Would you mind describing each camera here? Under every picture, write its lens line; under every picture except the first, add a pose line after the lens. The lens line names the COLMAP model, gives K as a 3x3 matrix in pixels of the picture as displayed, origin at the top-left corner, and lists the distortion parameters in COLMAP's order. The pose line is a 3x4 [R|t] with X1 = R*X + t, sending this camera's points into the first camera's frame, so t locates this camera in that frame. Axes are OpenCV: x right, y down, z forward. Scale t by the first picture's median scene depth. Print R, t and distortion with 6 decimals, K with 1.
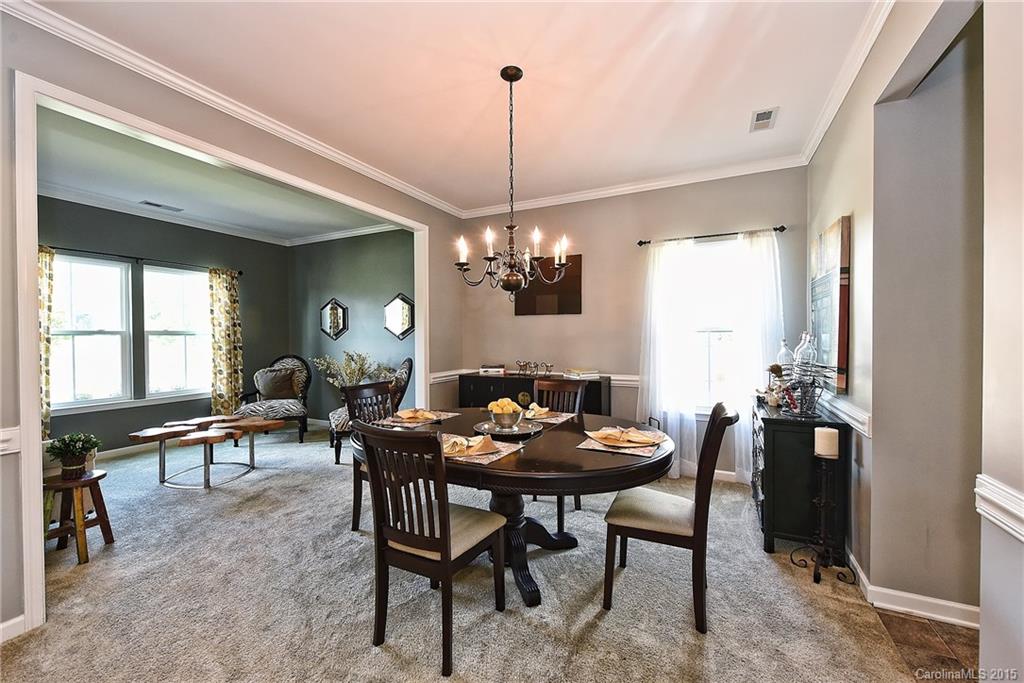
lens RADIAL K [[403.1, 0, 513.0], [0, 403.1, 340.8], [0, 0, 1]] dist [-0.000855, -0.000071]
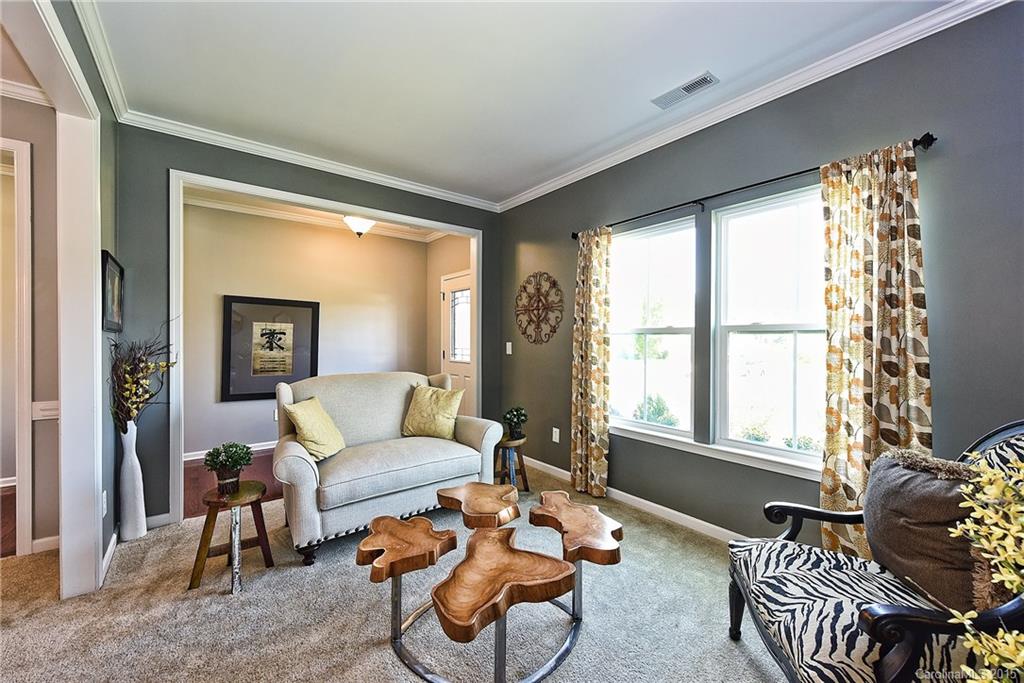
lens RADIAL K [[403.1, 0, 511.7], [0, 403.1, 342.4], [0, 0, 1]] dist [-0.000855, -0.000071]
pose [[-0.436148, 0.007289, -0.899846, -0.246646], [-0.012687, 0.999818, 0.014248, -0.005759], [0.899786, 0.017631, -0.435976, 0.888928]]
